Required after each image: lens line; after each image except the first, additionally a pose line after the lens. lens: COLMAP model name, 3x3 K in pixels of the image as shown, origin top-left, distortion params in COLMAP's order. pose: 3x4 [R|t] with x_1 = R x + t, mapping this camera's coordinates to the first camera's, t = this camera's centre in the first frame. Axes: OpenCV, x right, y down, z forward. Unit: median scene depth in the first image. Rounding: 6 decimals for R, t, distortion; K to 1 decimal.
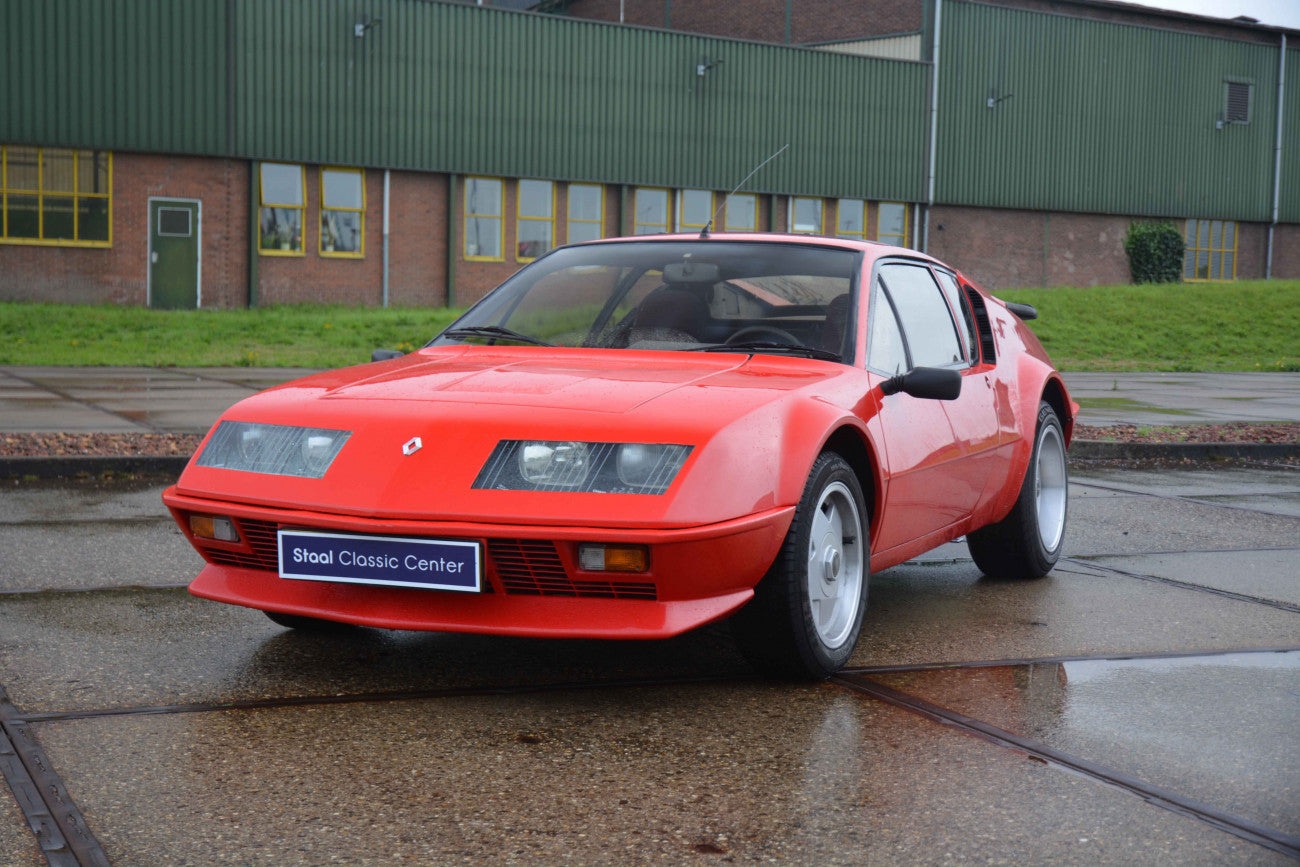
lens RADIAL K [[2087.2, 0, 650.0], [0, 2087.2, 433.5], [0, 0, 1]] dist [0.124234, -0.144896]
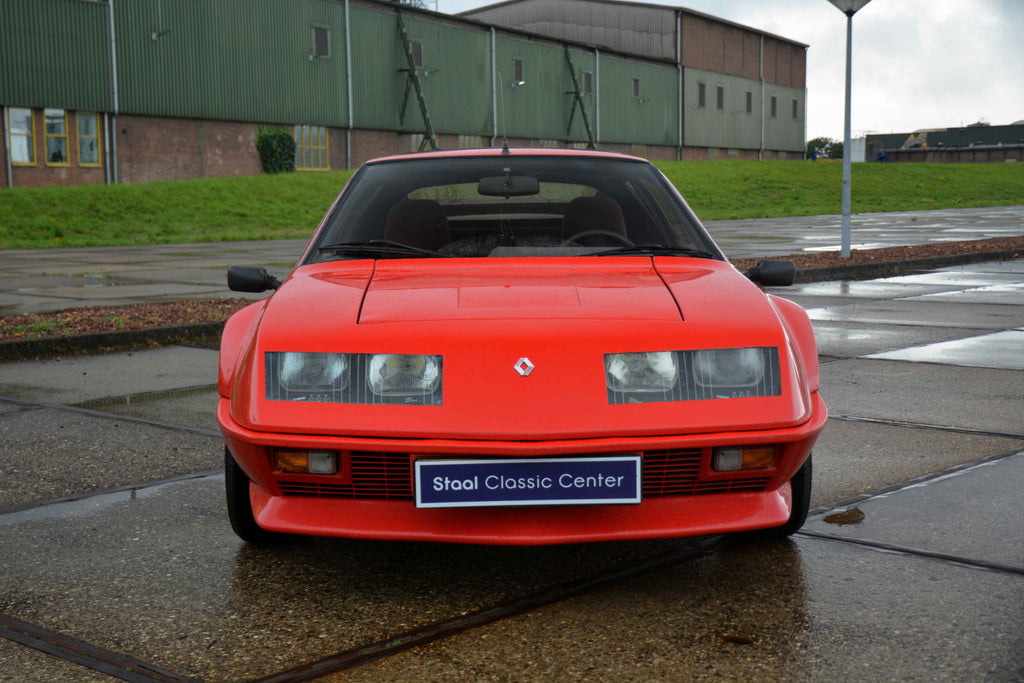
lens RADIAL K [[1488.9, 0, 547.3], [0, 1488.9, 340.9], [0, 0, 1]] dist [0.025147, 0.073216]
pose [[0.892321, -0.068099, 0.446234, -0.189417], [0.048746, 0.997311, 0.054723, -0.020223], [-0.448761, -0.027078, 0.893242, 0.150166]]
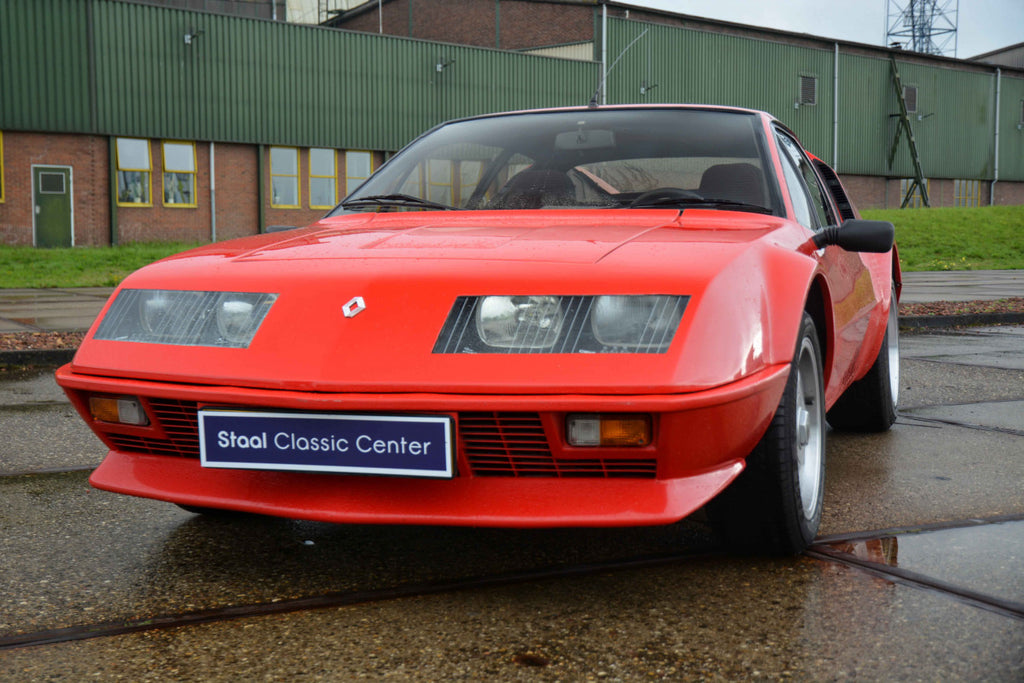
lens RADIAL K [[1424.5, 0, 512.0], [0, 1424.5, 341.5], [0, 0, 1]] dist [0.058399, 0.135439]
pose [[0.995958, -0.029877, 0.084701, -0.043696], [0.029411, 0.999545, 0.006755, 0.007974], [-0.084865, -0.004236, 0.996383, 0.182630]]
